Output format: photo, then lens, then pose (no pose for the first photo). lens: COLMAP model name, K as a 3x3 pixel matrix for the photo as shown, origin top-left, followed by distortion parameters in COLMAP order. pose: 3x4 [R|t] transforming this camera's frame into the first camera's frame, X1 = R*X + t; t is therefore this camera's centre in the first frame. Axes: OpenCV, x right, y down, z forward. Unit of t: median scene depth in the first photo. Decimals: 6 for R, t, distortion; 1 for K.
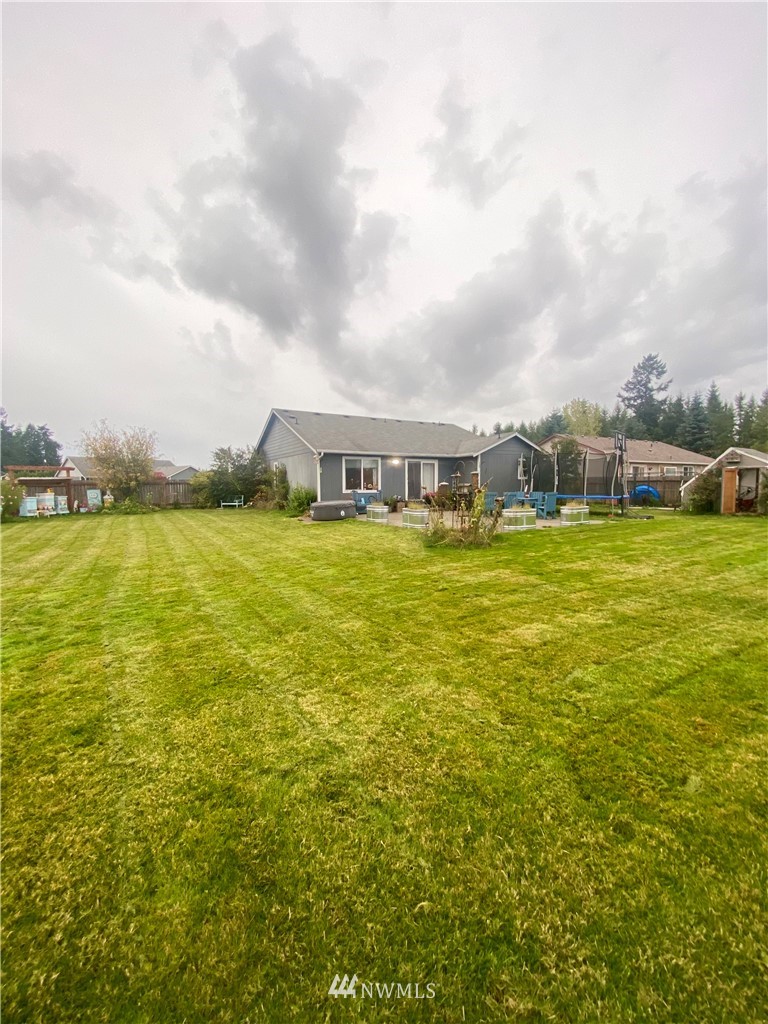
lens RADIAL K [[430.5, 0, 389.4], [0, 430.5, 480.5], [0, 0, 1]] dist [-0.003497, -0.010707]
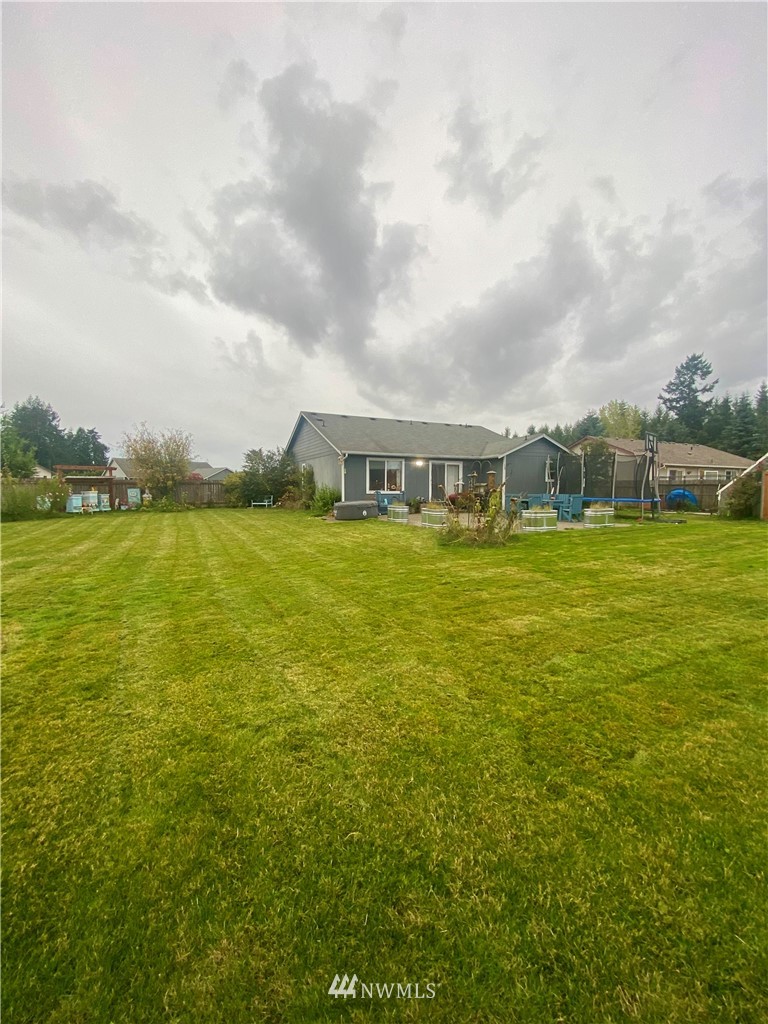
lens RADIAL K [[430.5, 0, 387.9], [0, 430.5, 464.5], [0, 0, 1]] dist [-0.003497, -0.010707]
pose [[0.997067, 0.004528, -0.076397, 0.096845], [-0.007939, 0.998982, -0.044402, 0.027916], [0.076118, 0.044878, 0.996088, -0.061395]]
